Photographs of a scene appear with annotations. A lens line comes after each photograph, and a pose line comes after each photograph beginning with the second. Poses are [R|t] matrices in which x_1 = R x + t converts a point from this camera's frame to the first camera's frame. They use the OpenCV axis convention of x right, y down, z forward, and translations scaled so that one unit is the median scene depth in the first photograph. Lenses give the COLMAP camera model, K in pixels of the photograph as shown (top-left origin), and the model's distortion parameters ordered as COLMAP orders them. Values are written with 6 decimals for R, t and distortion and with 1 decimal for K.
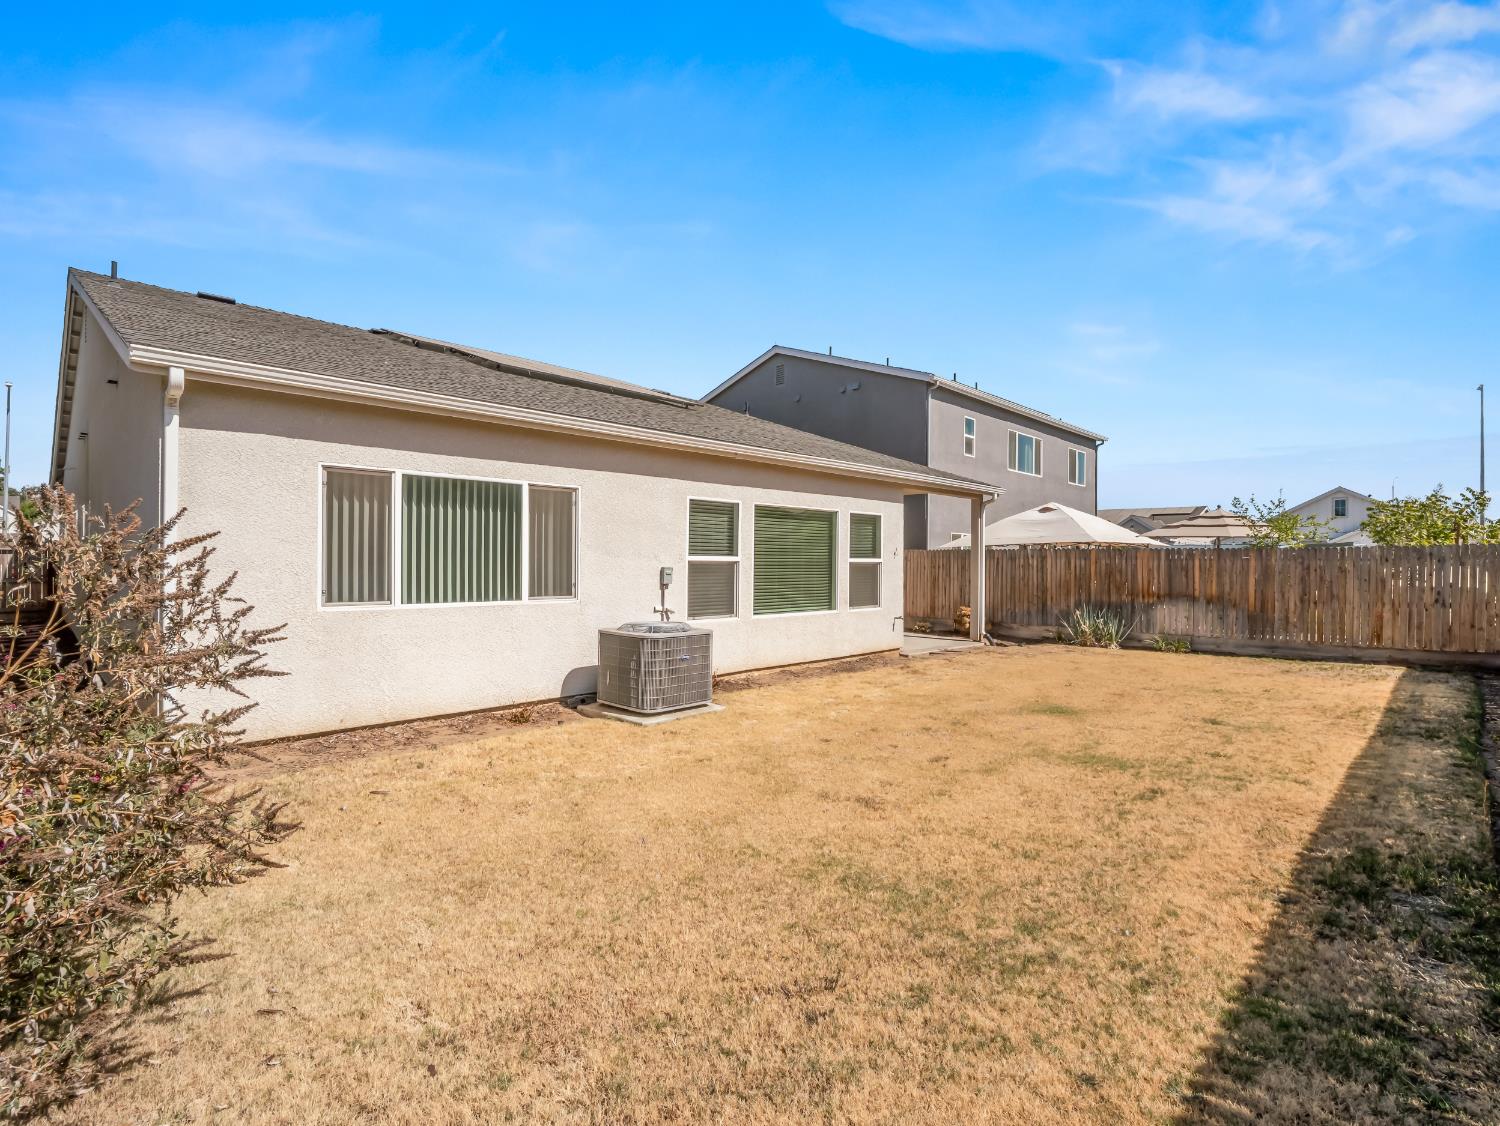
lens RADIAL K [[717.9, 0, 746.7], [0, 717.9, 559.3], [0, 0, 1]] dist [-0.014261, -0.000024]
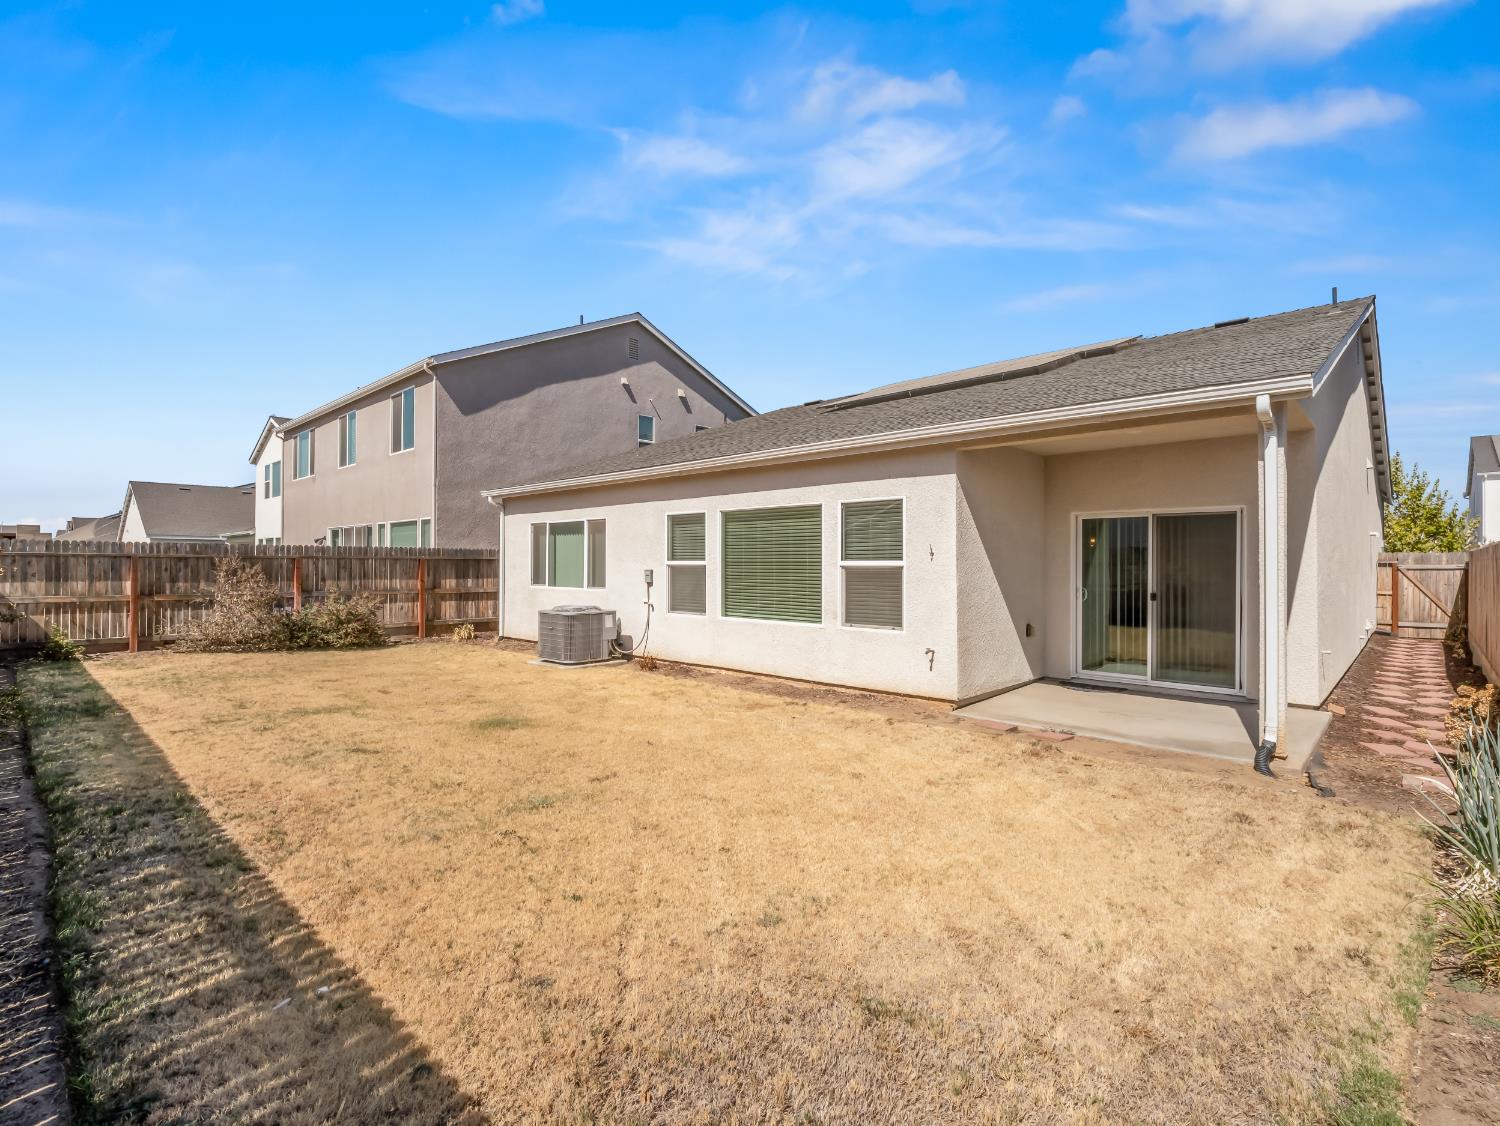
lens RADIAL K [[717.9, 0, 746.7], [0, 717.9, 559.3], [0, 0, 1]] dist [-0.014261, -0.000024]
pose [[0.023450, -0.018487, -0.999554, 1.050801], [-0.004722, 0.999816, -0.018602, 0.013942], [0.999714, 0.005156, 0.023358, 0.996280]]
